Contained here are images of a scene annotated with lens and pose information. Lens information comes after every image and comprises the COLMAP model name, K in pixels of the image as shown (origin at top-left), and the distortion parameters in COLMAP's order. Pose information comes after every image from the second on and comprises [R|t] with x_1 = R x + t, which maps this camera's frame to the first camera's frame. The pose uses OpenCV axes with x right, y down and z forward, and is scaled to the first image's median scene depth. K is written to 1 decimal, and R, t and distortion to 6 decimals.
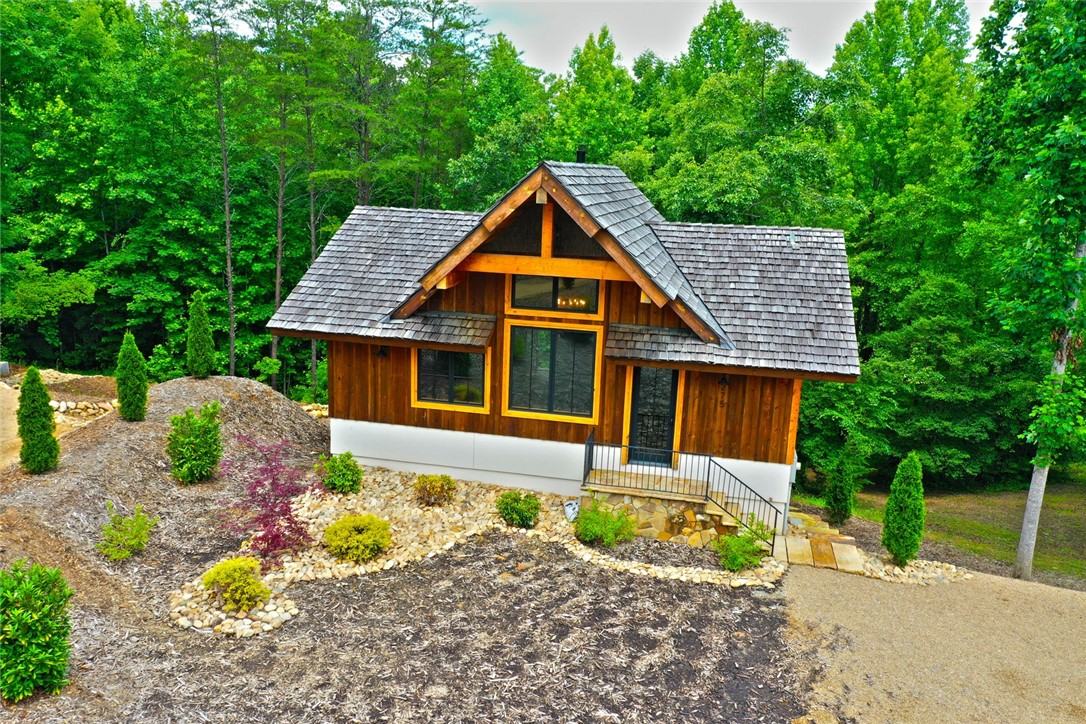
lens RADIAL K [[873.5, 0, 543.7], [0, 873.5, 365.6], [0, 0, 1]] dist [0.011804, 0.016458]
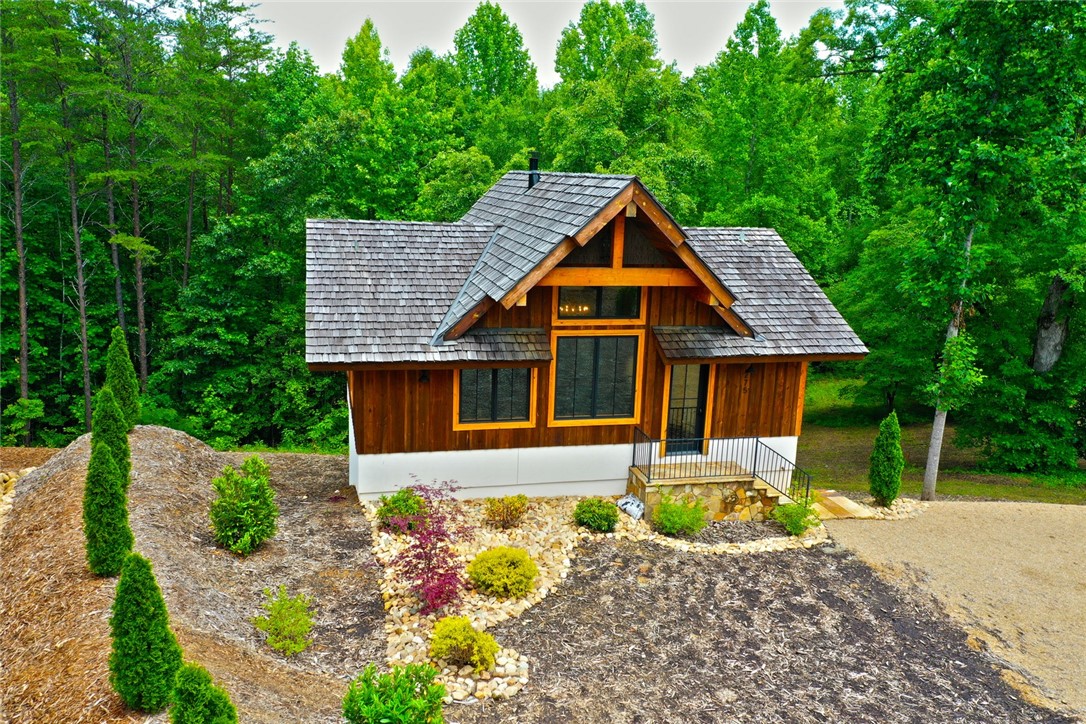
lens RADIAL K [[873.5, 0, 543.0], [0, 873.5, 362.1], [0, 0, 1]] dist [0.011804, 0.016458]
pose [[0.897386, -0.100415, 0.429669, -0.512217], [0.095513, 0.994880, 0.033023, -0.054309], [-0.430786, 0.011404, 0.902382, 0.106266]]
